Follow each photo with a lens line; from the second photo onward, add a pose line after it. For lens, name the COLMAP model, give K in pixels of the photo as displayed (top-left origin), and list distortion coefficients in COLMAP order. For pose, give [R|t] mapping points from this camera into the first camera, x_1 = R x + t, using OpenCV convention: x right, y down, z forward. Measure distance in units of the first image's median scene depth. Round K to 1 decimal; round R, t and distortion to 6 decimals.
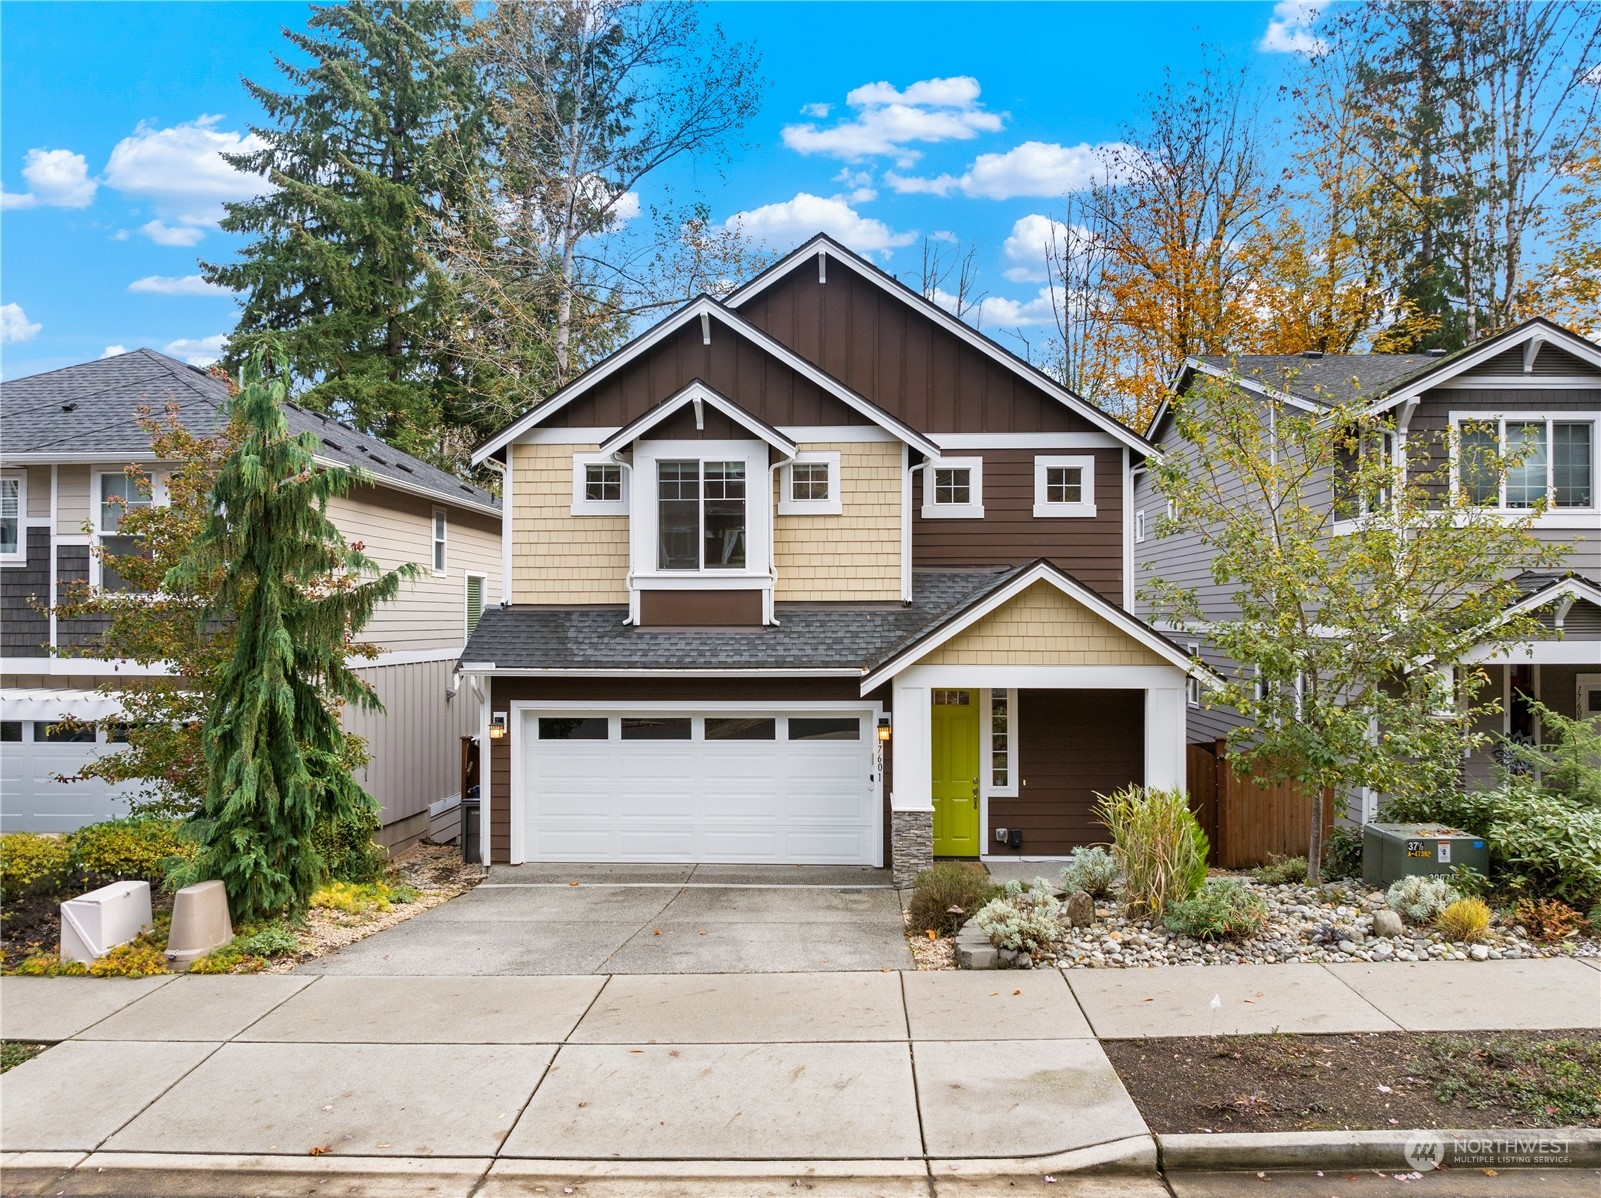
lens RADIAL K [[1176.1, 0, 824.1], [0, 1176.1, 607.5], [0, 0, 1]] dist [-0.044007, 0.005767]
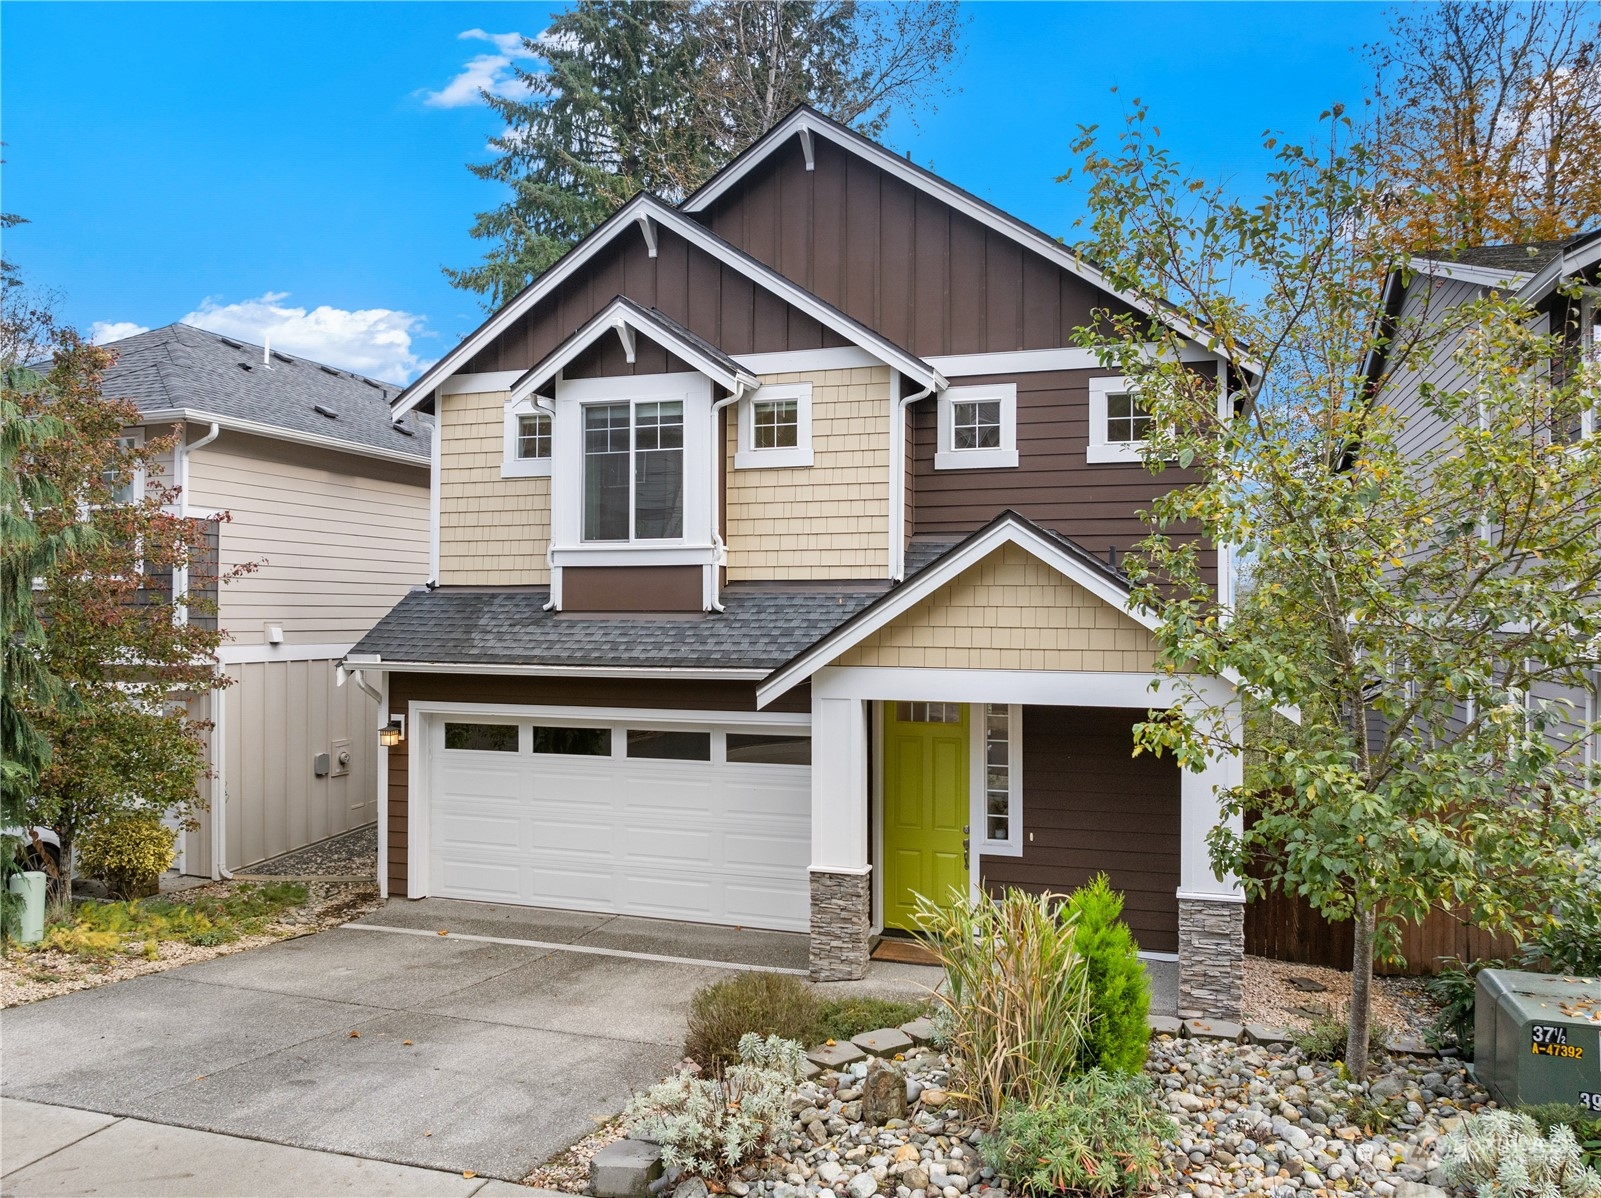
lens RADIAL K [[1170.9, 0, 800.5], [0, 1170.9, 599.0], [0, 0, 1]] dist [-0.042260, 0.006403]
pose [[0.959375, 0.000764, -0.282133, 0.225690], [-0.001739, 0.999993, -0.003207, 0.009367], [0.282129, 0.003567, 0.959370, 0.281741]]
